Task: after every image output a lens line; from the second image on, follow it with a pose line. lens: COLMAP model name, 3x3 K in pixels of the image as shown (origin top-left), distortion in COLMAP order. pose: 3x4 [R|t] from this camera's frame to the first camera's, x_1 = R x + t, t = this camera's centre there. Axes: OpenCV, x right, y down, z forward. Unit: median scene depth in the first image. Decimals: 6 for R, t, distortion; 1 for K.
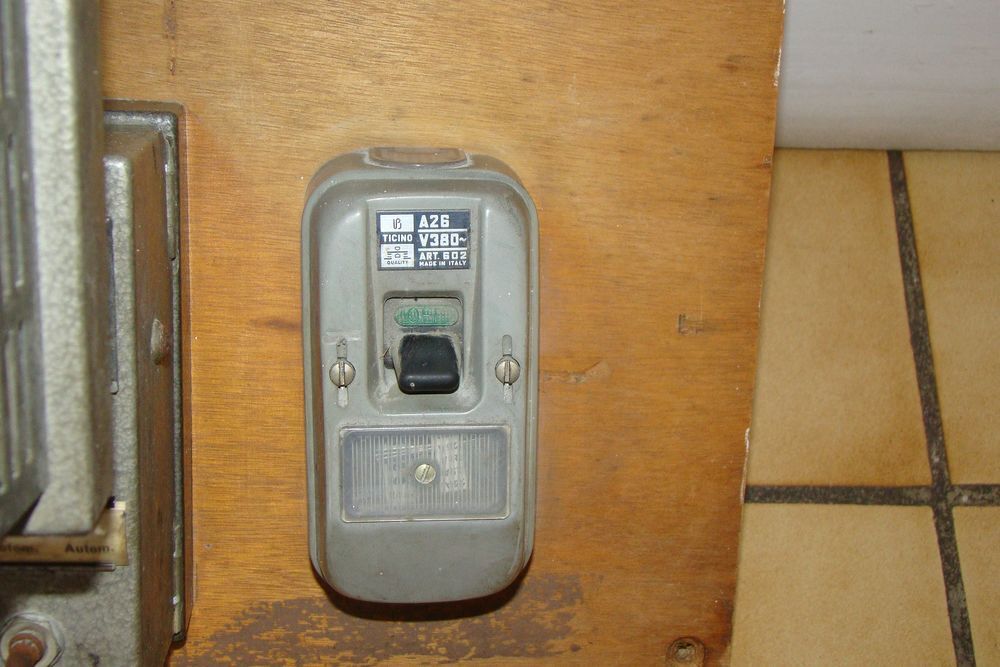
lens RADIAL K [[1389.2, 0, 500.0], [0, 1389.2, 333.5], [0, 0, 1]] dist [0.002965, 0.032393]
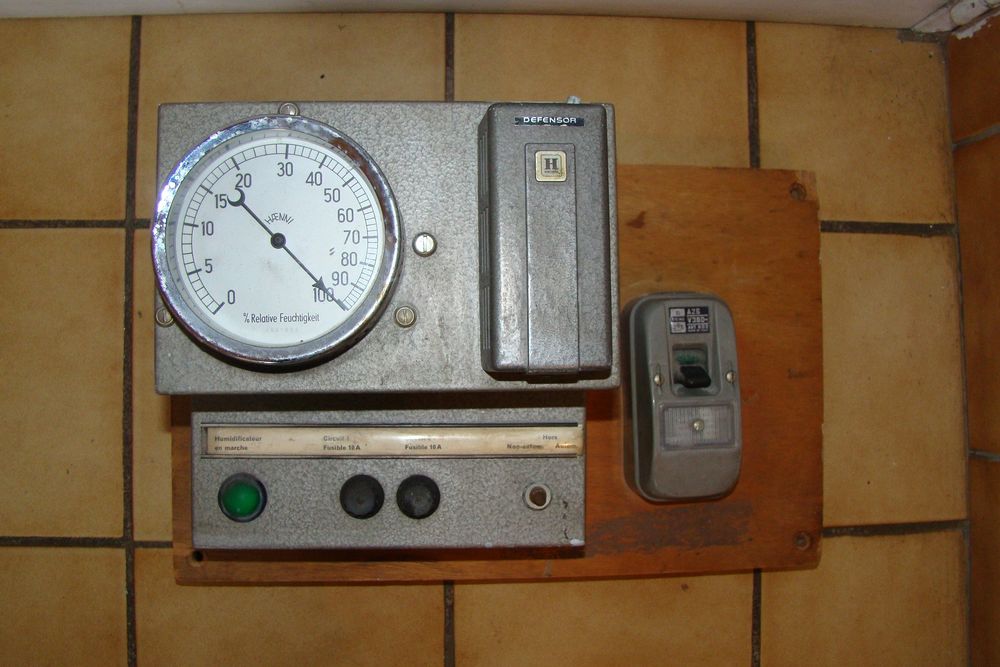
lens RADIAL K [[845.5, 0, 497.1], [0, 845.5, 370.4], [0, 0, 1]] dist [-0.169464, 0.096772]
pose [[0.999070, -0.043108, -0.000158, -0.361850], [0.041549, 0.963884, -0.263061, 0.346883], [0.011493, 0.262809, 0.964779, -0.273959]]
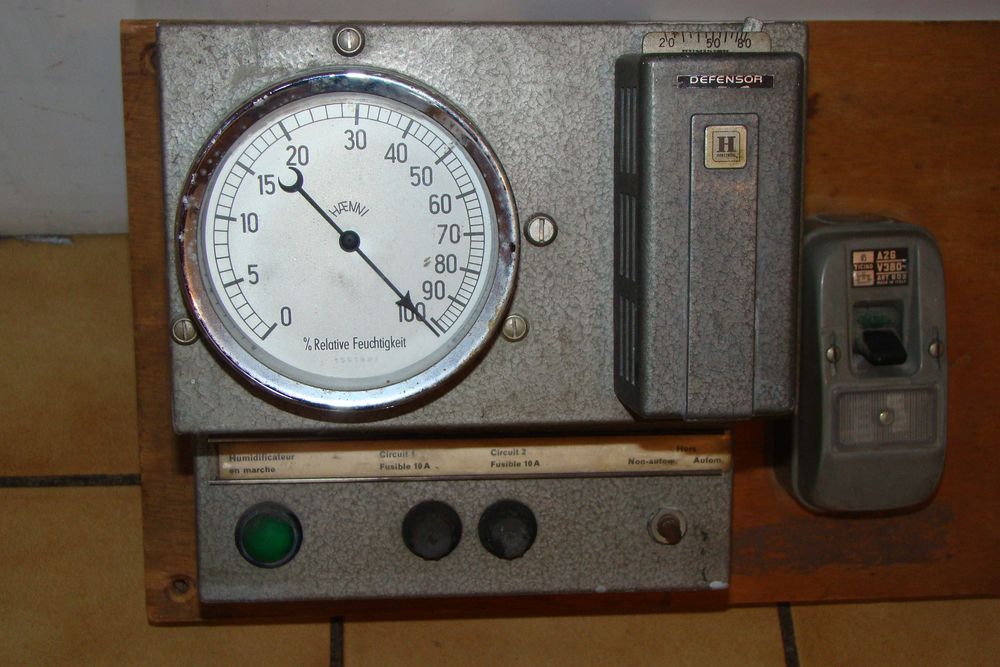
lens RADIAL K [[1389.2, 0, 500.0], [0, 1389.2, 333.5], [0, 0, 1]] dist [0.002965, 0.032393]
pose [[0.999257, -0.038384, 0.003461, -0.485857], [0.038539, 0.994886, -0.093361, 0.135159], [0.000141, 0.093425, 0.995626, -0.547767]]
